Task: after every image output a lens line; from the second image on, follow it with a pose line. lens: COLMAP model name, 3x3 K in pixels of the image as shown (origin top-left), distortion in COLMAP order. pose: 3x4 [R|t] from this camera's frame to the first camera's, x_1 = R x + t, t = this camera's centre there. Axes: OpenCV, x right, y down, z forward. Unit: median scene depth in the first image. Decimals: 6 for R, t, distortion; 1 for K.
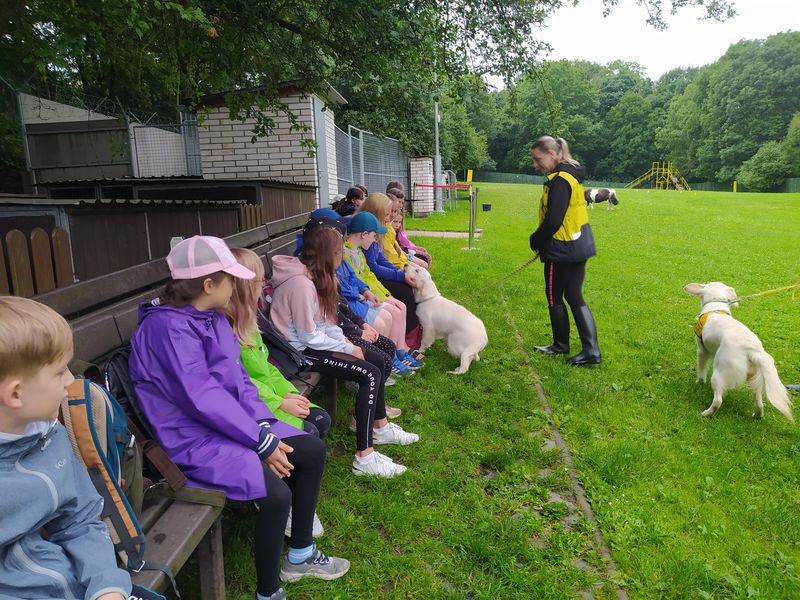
lens RADIAL K [[615.9, 0, 400.0], [0, 615.9, 300.0], [0, 0, 1]] dist [0.092441, -0.155918]
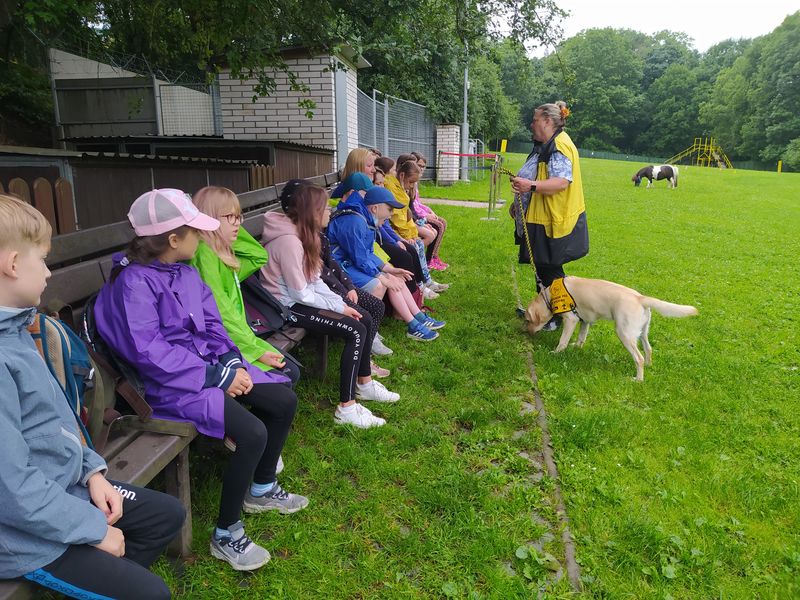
lens RADIAL K [[615.9, 0, 400.0], [0, 615.9, 300.0], [0, 0, 1]] dist [0.092441, -0.155918]
pose [[0.998169, 0.042717, -0.042823, 0.039958], [-0.040545, 0.997907, 0.050379, 0.006478], [0.044885, -0.048550, 0.997812, -0.014856]]
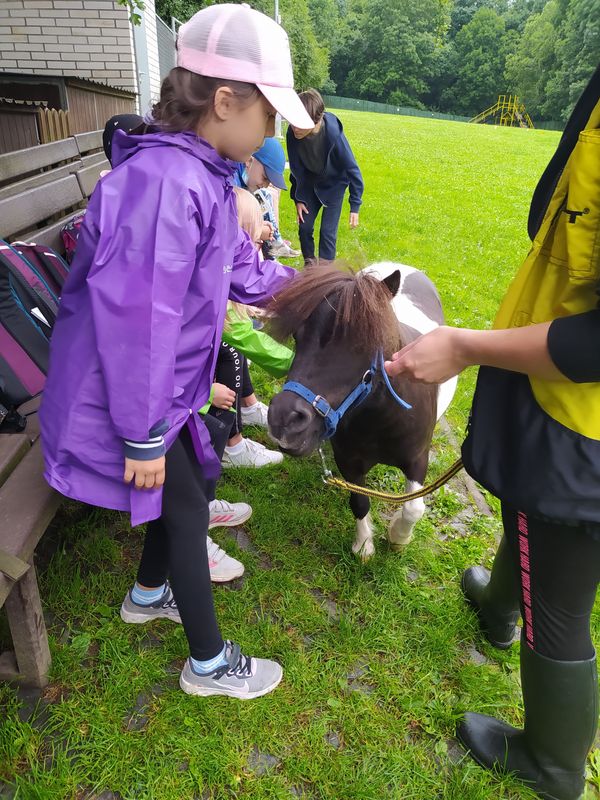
lens RADIAL K [[636.8, 0, 299.6], [0, 636.8, 409.8], [0, 0, 1]] dist [-0.062687, 0.091660]
pose [[0.993666, -0.000408, 0.112371, -0.023461], [-0.028854, 0.965541, 0.258648, -0.002310], [-0.108605, -0.260252, 0.959413, 0.114215]]
